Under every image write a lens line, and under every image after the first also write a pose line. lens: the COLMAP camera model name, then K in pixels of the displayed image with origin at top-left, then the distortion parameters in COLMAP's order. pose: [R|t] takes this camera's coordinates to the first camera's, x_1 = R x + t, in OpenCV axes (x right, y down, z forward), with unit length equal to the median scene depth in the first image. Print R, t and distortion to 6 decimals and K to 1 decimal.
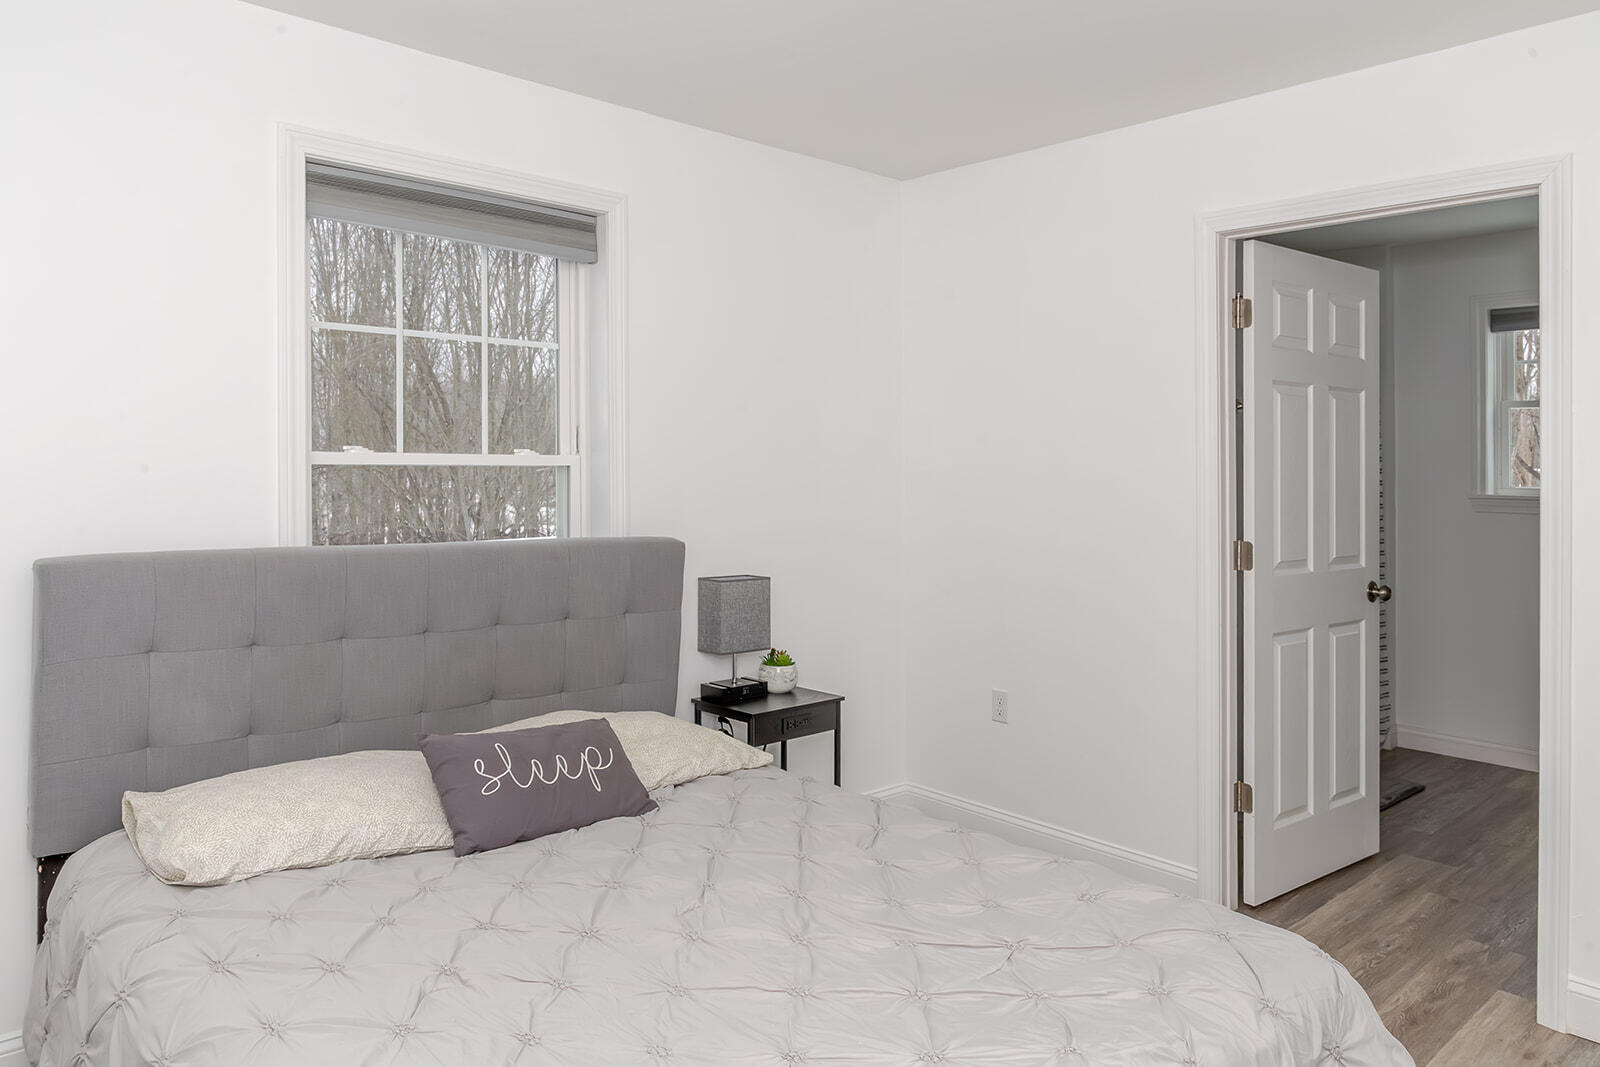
lens RADIAL K [[1085.6, 0, 800.8], [0, 1085.6, 483.9], [0, 0, 1]] dist [0.000307, 0.000166]
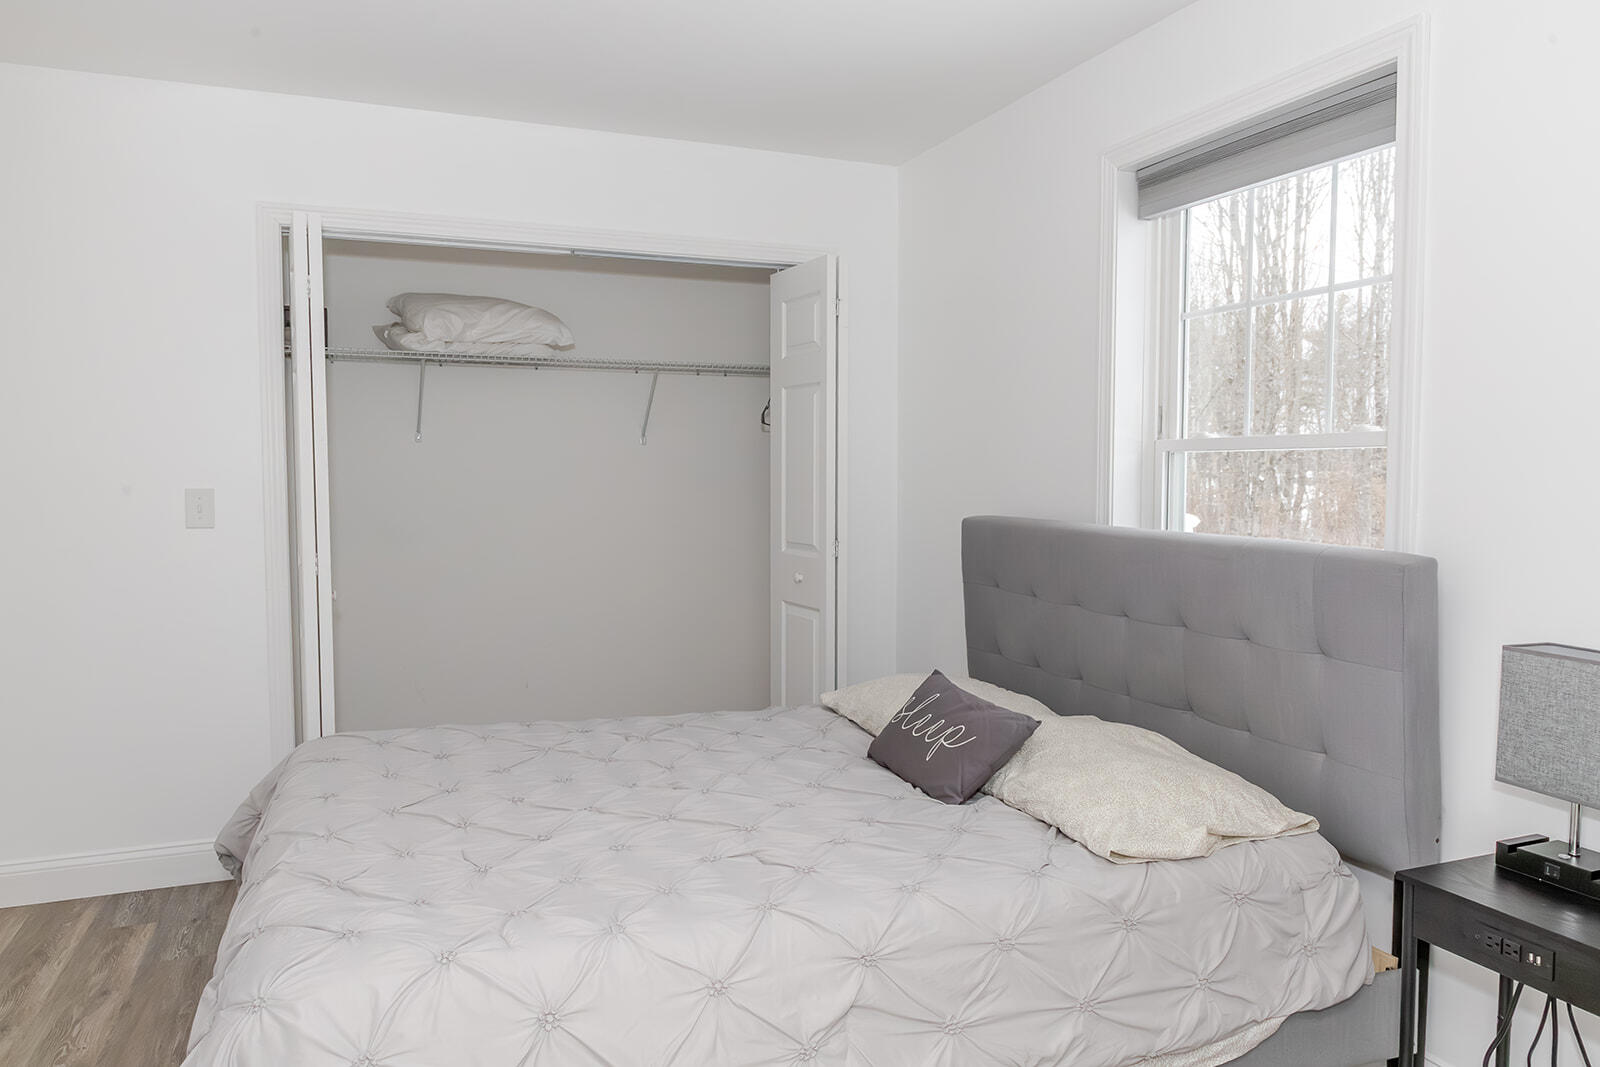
lens RADIAL K [[1082.3, 0, 800.0], [0, 1082.3, 533.5], [0, 0, 1]] dist [0.001639, 0.000788]
pose [[-0.358744, 0.058592, -0.931595, 0.673870], [-0.003413, 0.997939, 0.064079, -0.001331], [0.933430, 0.026168, -0.357805, 1.029589]]
